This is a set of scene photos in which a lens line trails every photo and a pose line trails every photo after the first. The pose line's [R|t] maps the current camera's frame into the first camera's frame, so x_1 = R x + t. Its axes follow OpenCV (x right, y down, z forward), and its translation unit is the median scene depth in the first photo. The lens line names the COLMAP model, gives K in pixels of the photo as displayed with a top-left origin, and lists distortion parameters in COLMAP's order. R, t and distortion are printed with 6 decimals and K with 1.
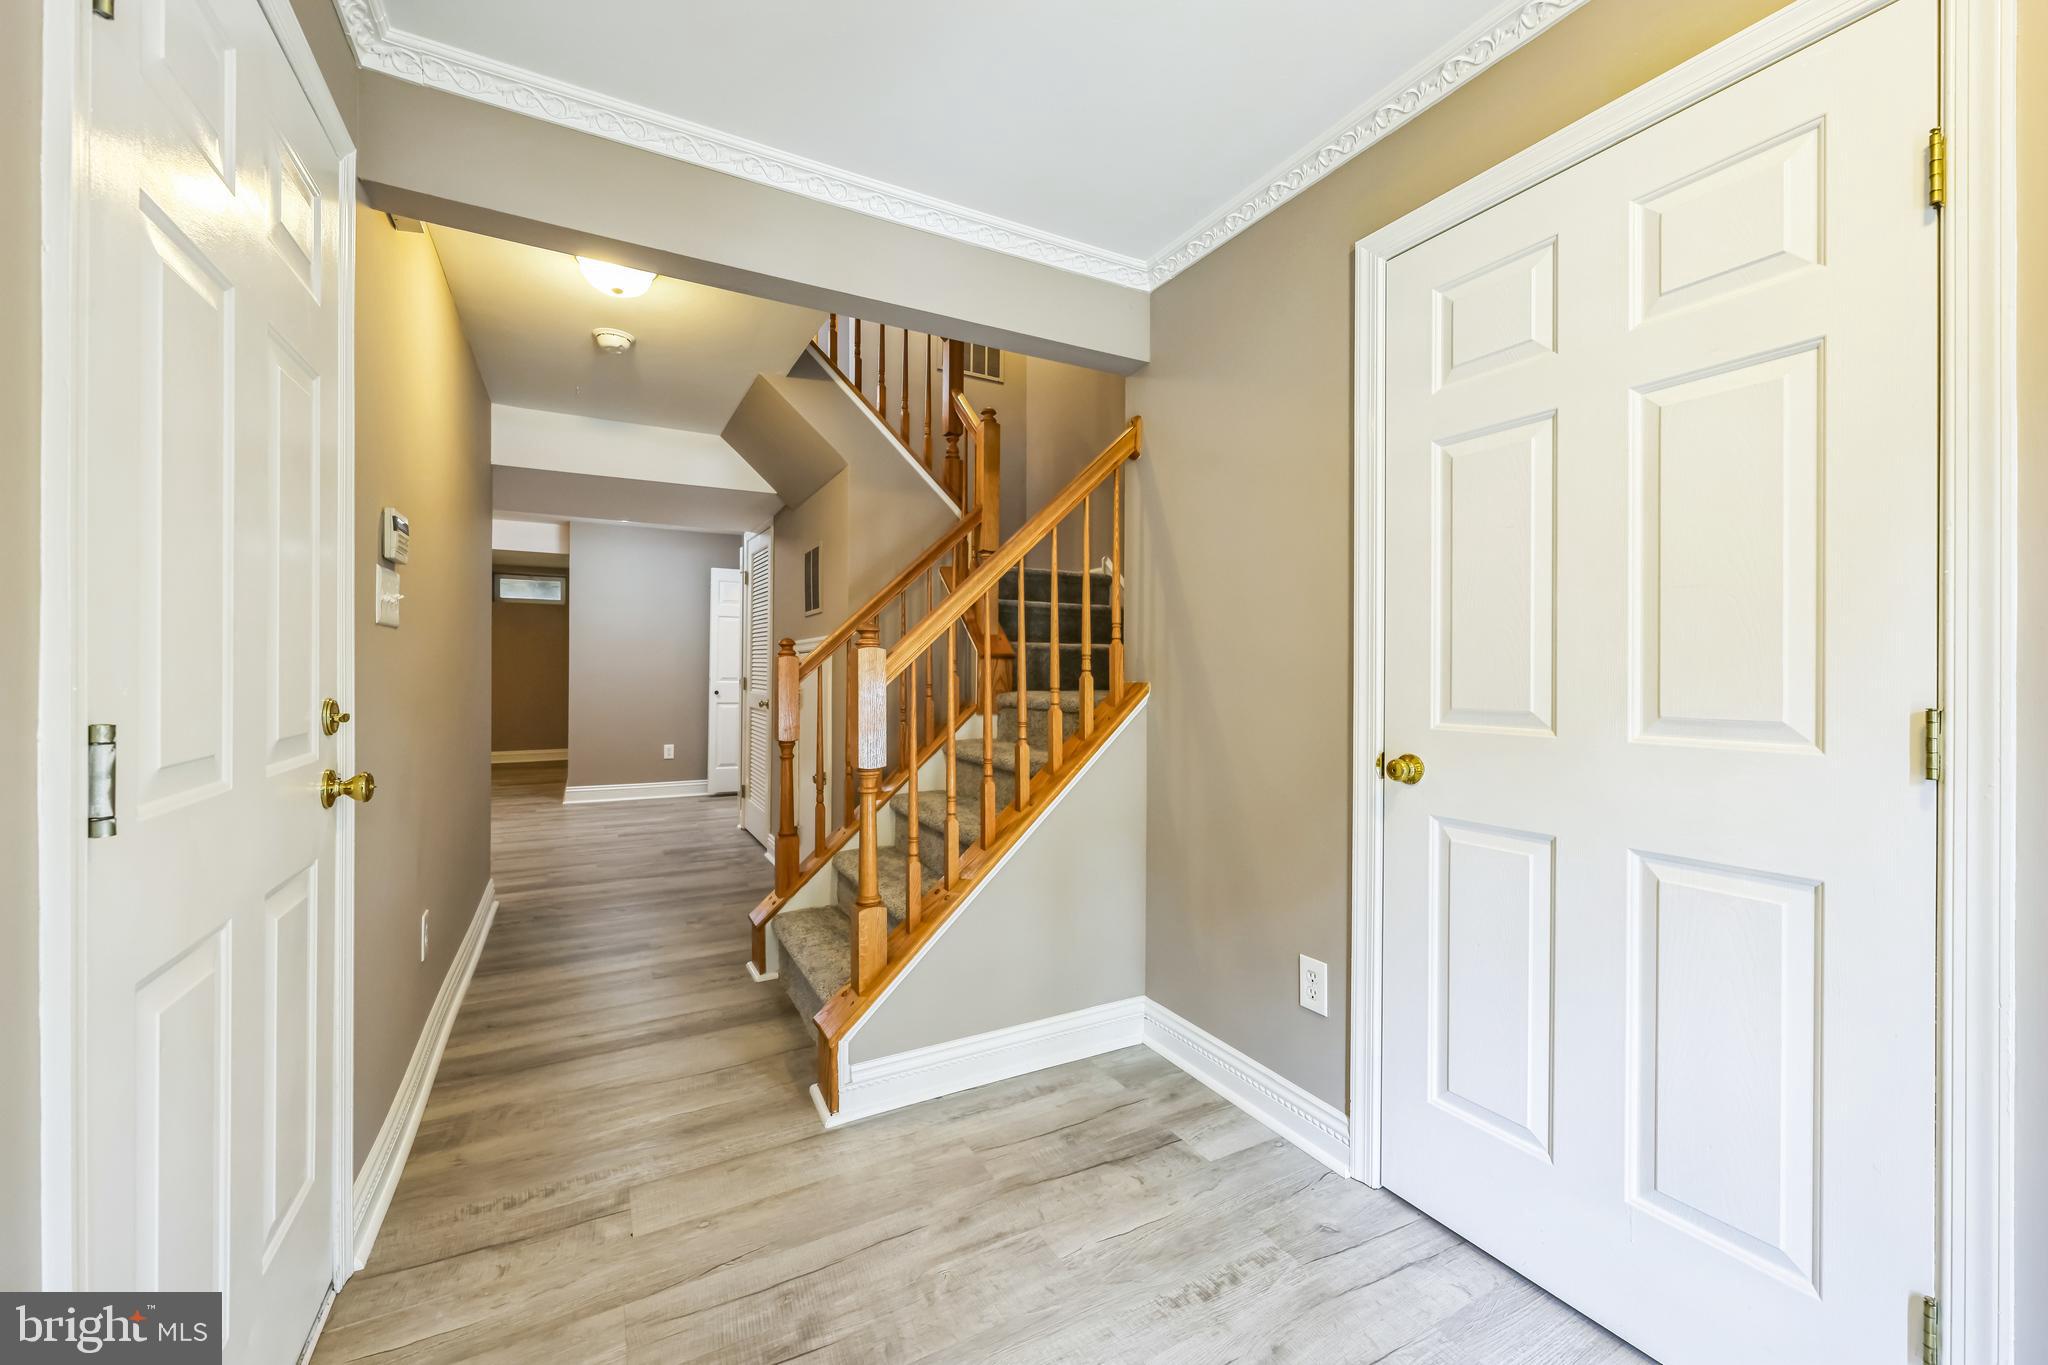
lens RADIAL K [[795.0, 0, 1012.9], [0, 795.0, 669.2], [0, 0, 1]] dist [0.000027, -0.000284]
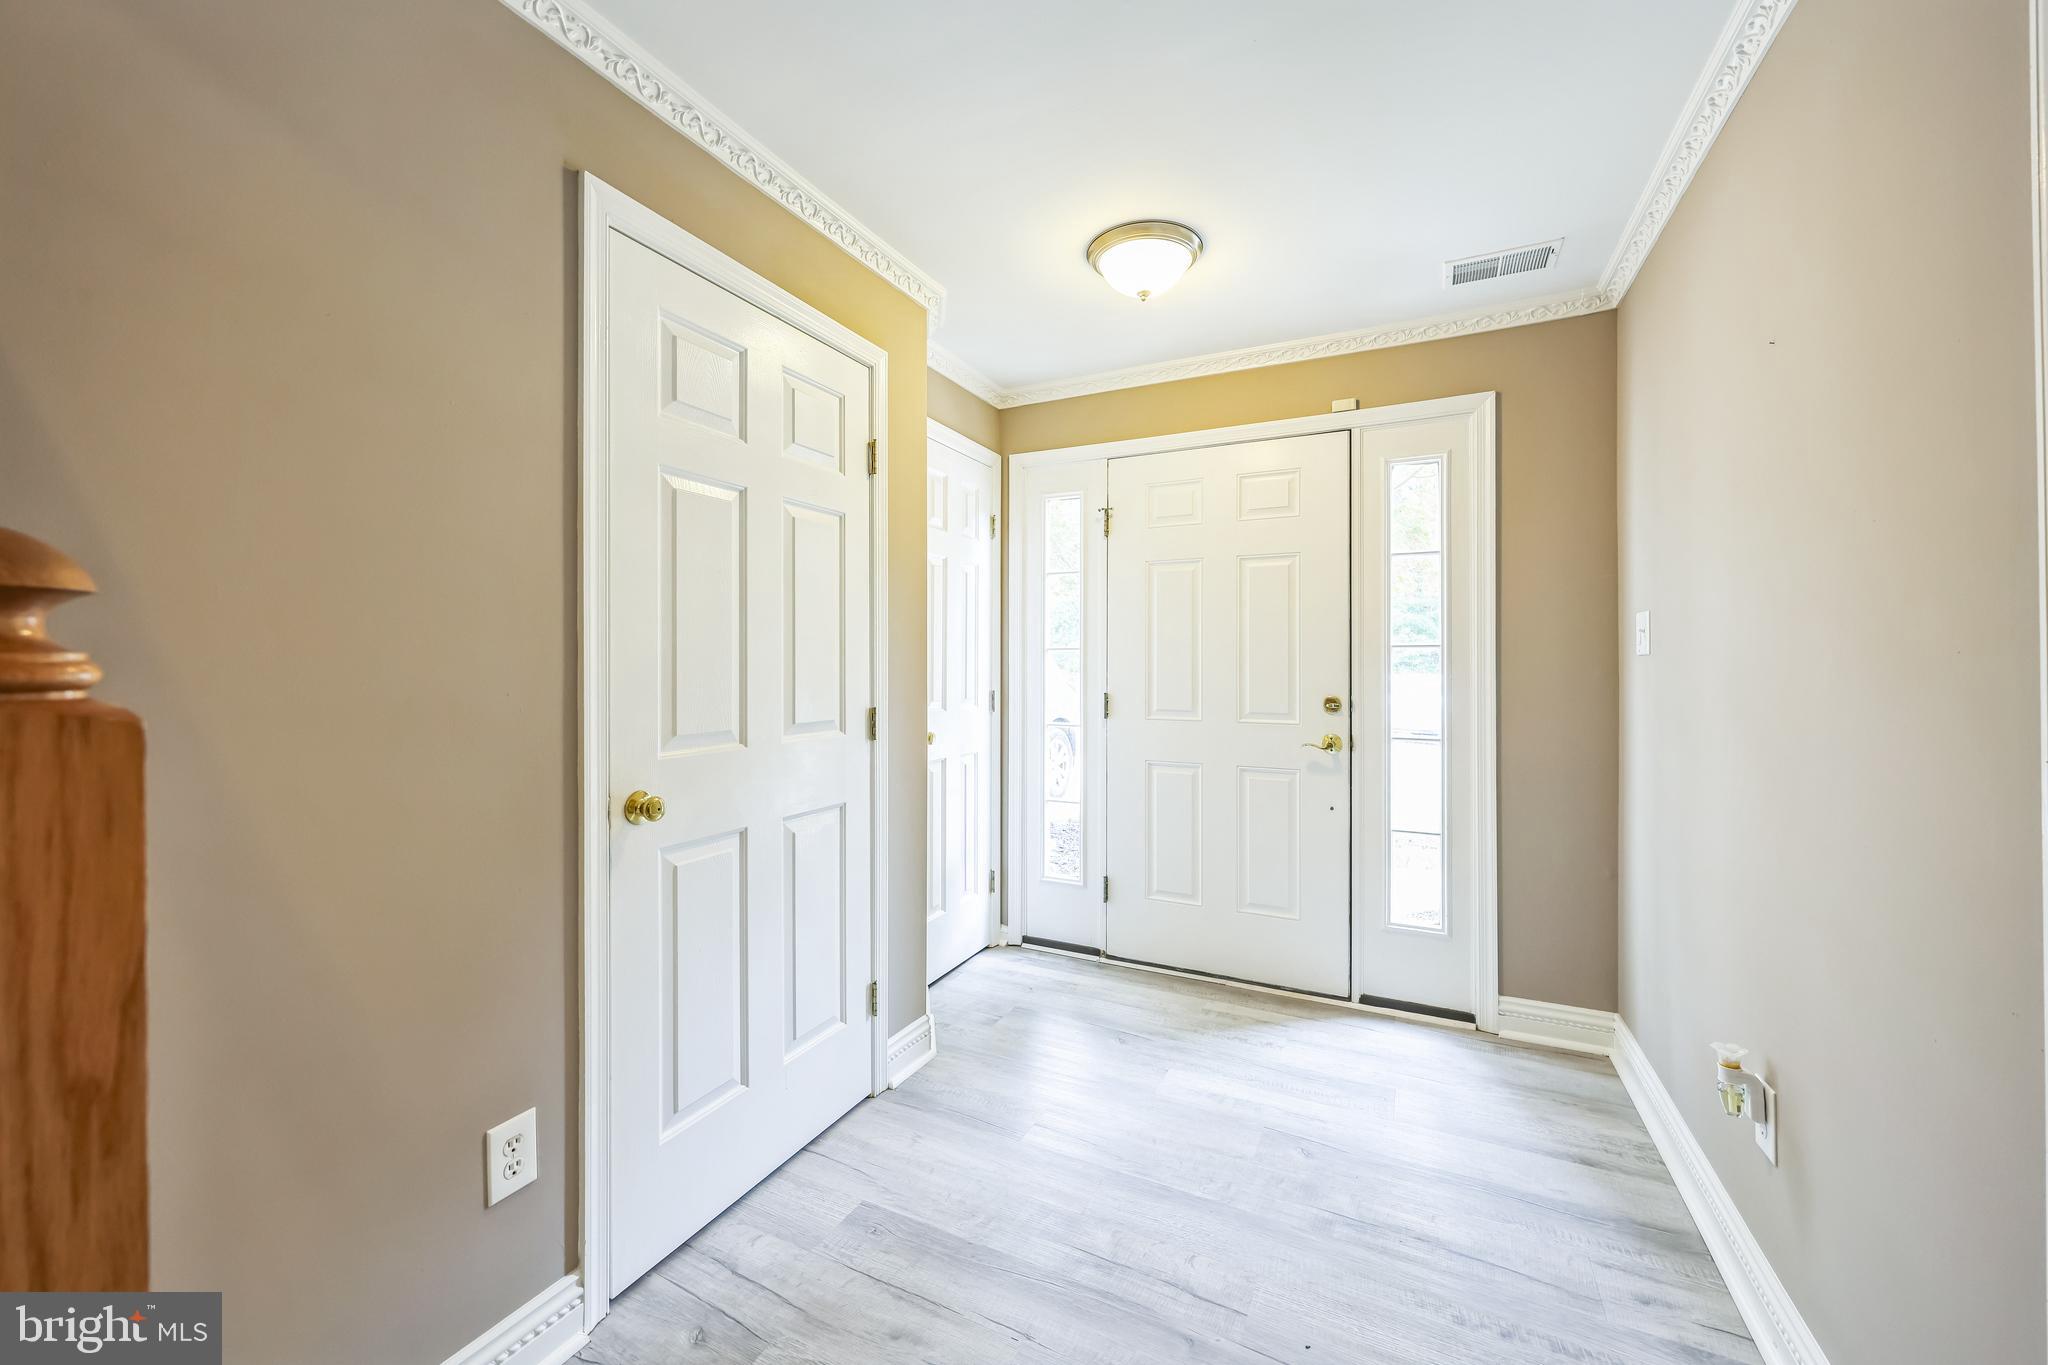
lens RADIAL K [[764.7, 0, 1029.6], [0, 764.7, 659.8], [0, 0, 1]] dist [0.000005, -0.000070]
pose [[-0.576270, 0.002442, 0.817256, -0.522754], [-0.008674, 0.999921, -0.009104, -0.044407], [-0.817213, -0.012336, -0.576203, 1.227654]]
